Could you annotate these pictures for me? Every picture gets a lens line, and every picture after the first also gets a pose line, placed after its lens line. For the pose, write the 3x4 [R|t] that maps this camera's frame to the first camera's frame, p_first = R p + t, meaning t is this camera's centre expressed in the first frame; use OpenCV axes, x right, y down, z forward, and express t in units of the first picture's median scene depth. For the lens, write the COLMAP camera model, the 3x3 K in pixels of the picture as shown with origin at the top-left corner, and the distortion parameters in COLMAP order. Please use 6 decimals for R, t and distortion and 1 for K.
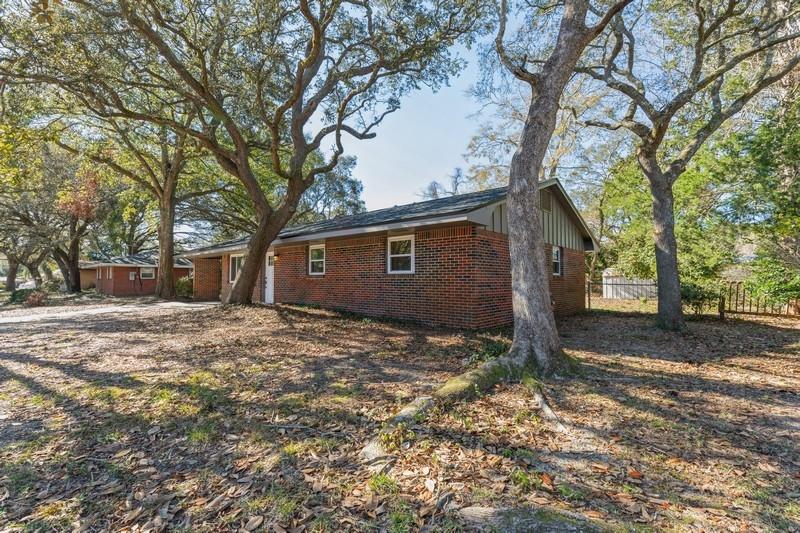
lens RADIAL K [[360.3, 0, 395.1], [0, 360.3, 269.8], [0, 0, 1]] dist [0.000157, 0.000377]
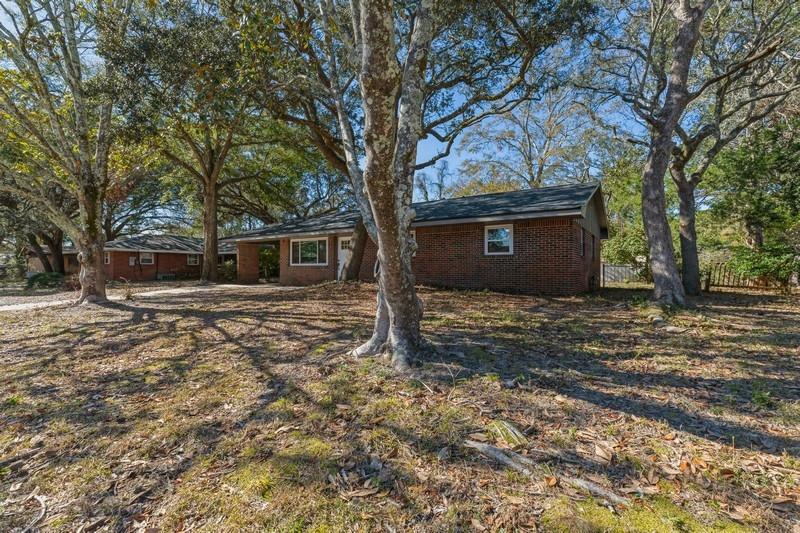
lens RADIAL K [[360.3, 0, 407.0], [0, 360.3, 267.1], [0, 0, 1]] dist [0.000157, 0.000377]
pose [[0.990220, 0.000352, 0.139515, -0.469225], [-0.003625, 0.999724, 0.023206, 0.025485], [-0.139469, -0.023484, 0.989948, -0.204162]]
